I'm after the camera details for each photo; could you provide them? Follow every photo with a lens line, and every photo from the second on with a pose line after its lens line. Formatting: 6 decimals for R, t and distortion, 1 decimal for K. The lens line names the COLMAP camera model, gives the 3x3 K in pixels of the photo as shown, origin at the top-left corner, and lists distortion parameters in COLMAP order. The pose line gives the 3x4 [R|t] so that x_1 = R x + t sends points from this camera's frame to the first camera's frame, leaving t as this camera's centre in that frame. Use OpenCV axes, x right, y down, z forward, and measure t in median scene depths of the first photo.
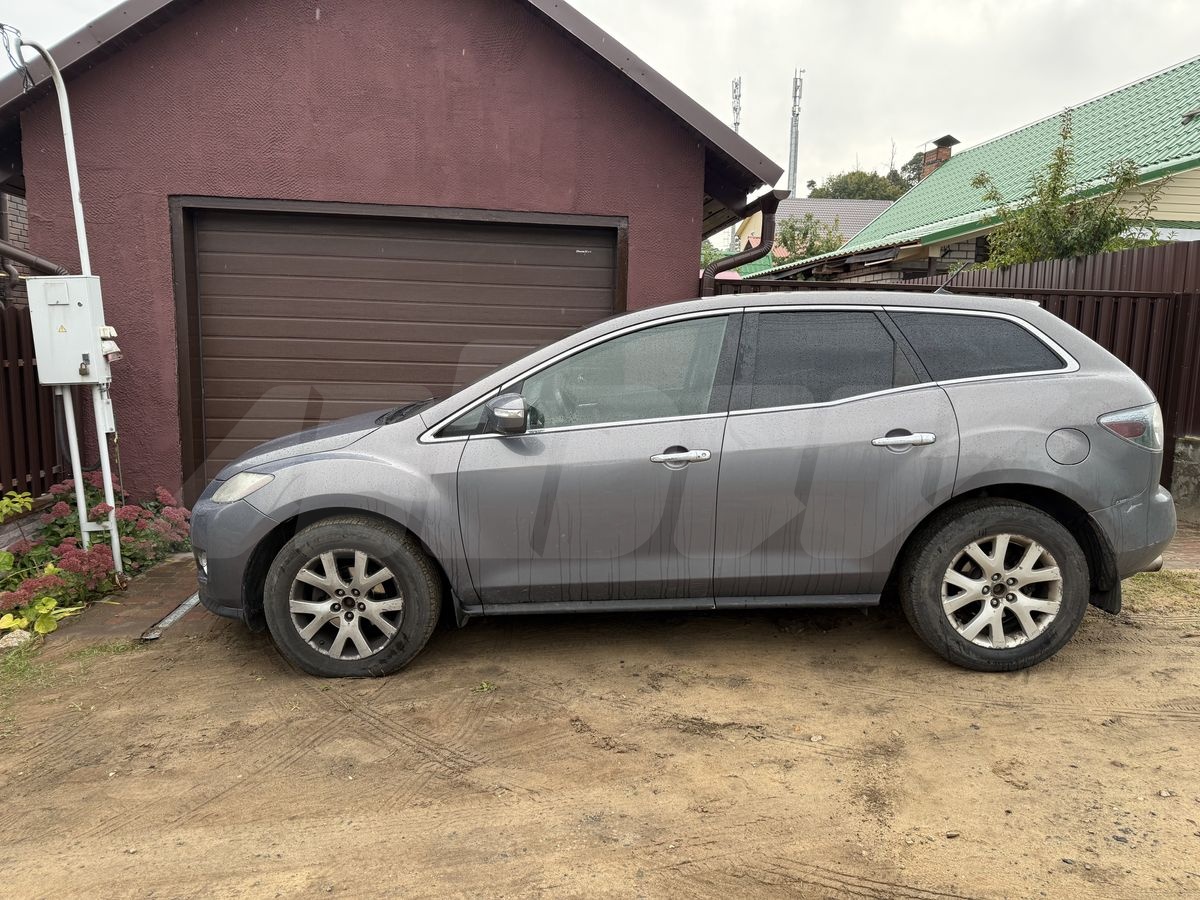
lens RADIAL K [[832.2, 0, 619.1], [0, 832.2, 460.1], [0, 0, 1]] dist [0.021527, -0.029823]
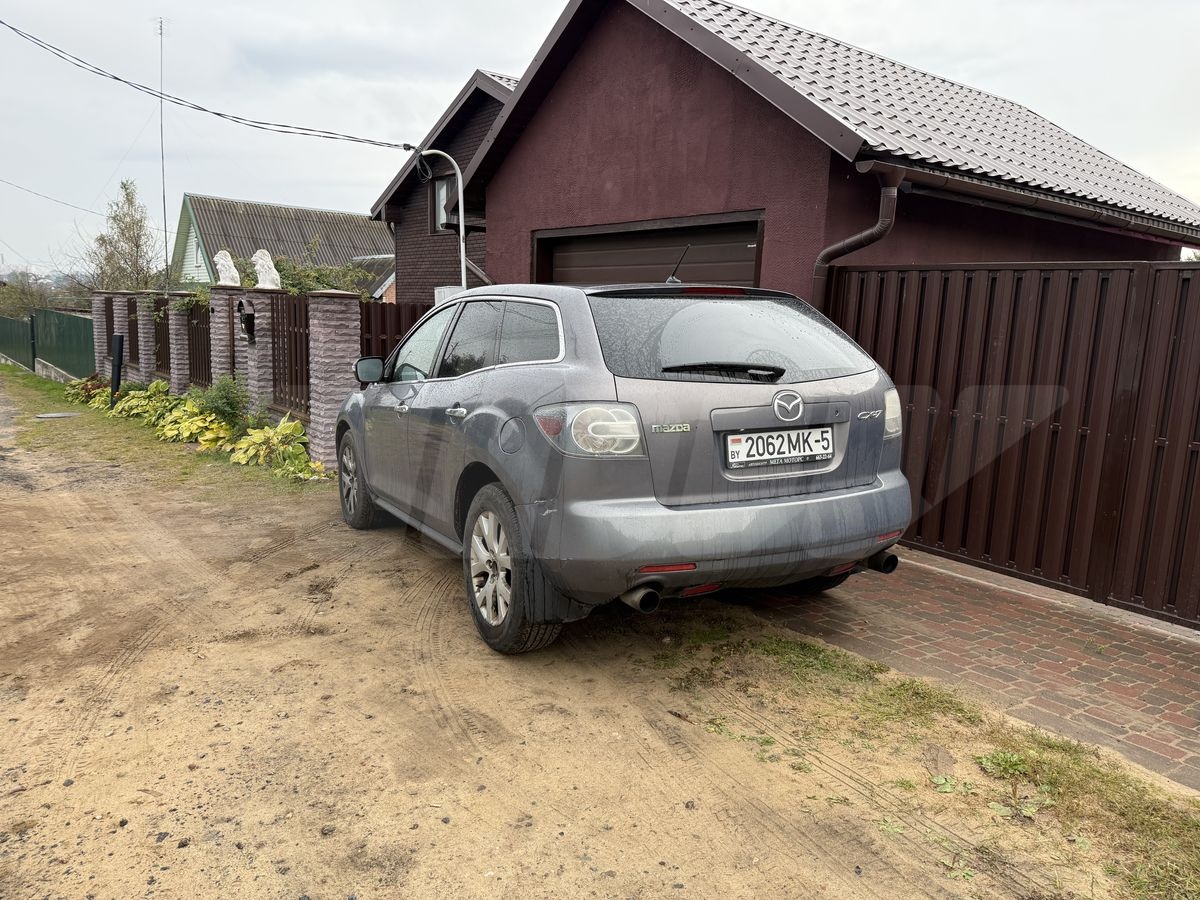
lens RADIAL K [[832.2, 0, 605.5], [0, 832.2, 460.0], [0, 0, 1]] dist [0.021527, -0.029823]
pose [[0.508788, 0.142627, -0.848995, 1.367325], [-0.146736, 0.986117, 0.077727, -0.073330], [0.848294, 0.085031, 0.522653, 0.570533]]
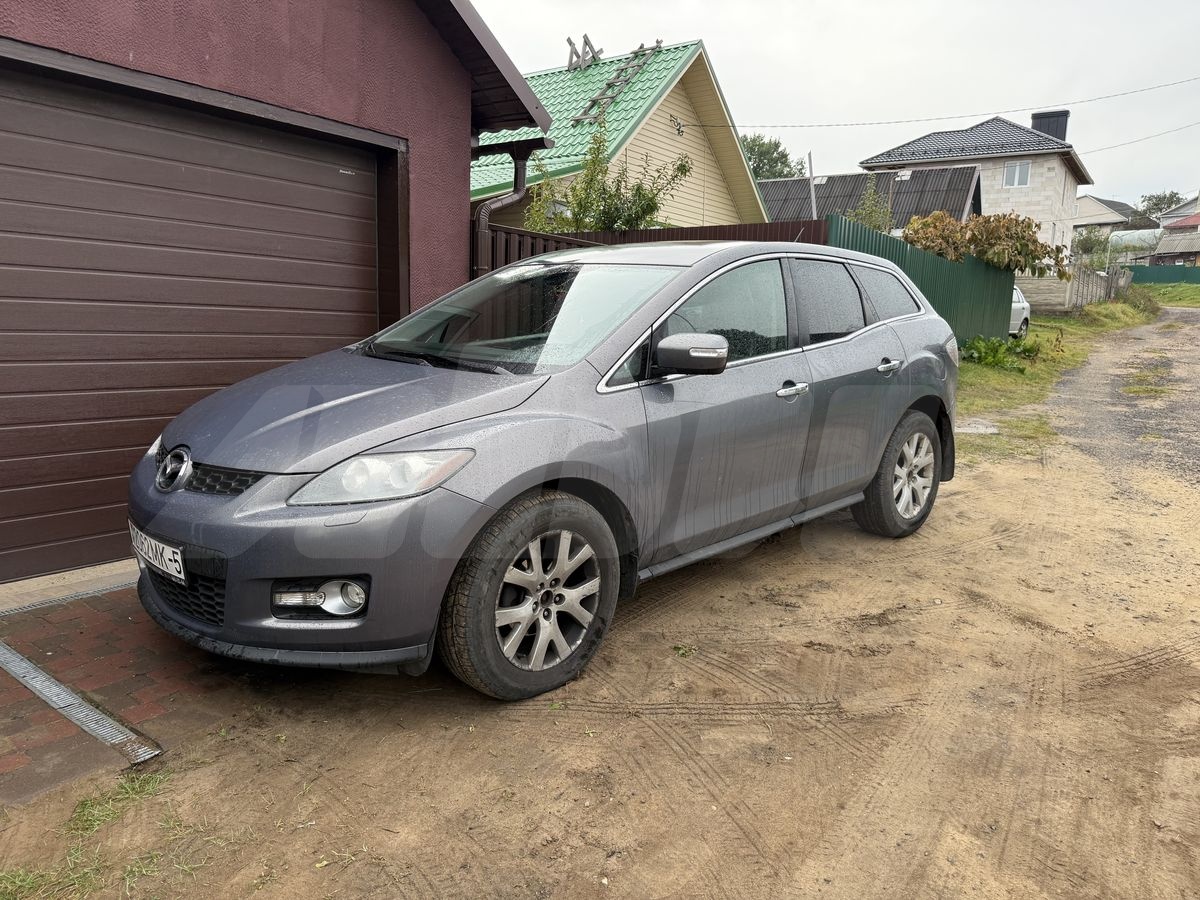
lens RADIAL K [[832.2, 0, 599.0], [0, 832.2, 436.8], [0, 0, 1]] dist [0.021527, -0.029823]
pose [[0.693751, -0.096629, 0.713703, -0.861428], [0.079004, 0.995189, 0.057945, -0.025072], [-0.715869, 0.016186, 0.698047, 0.413724]]
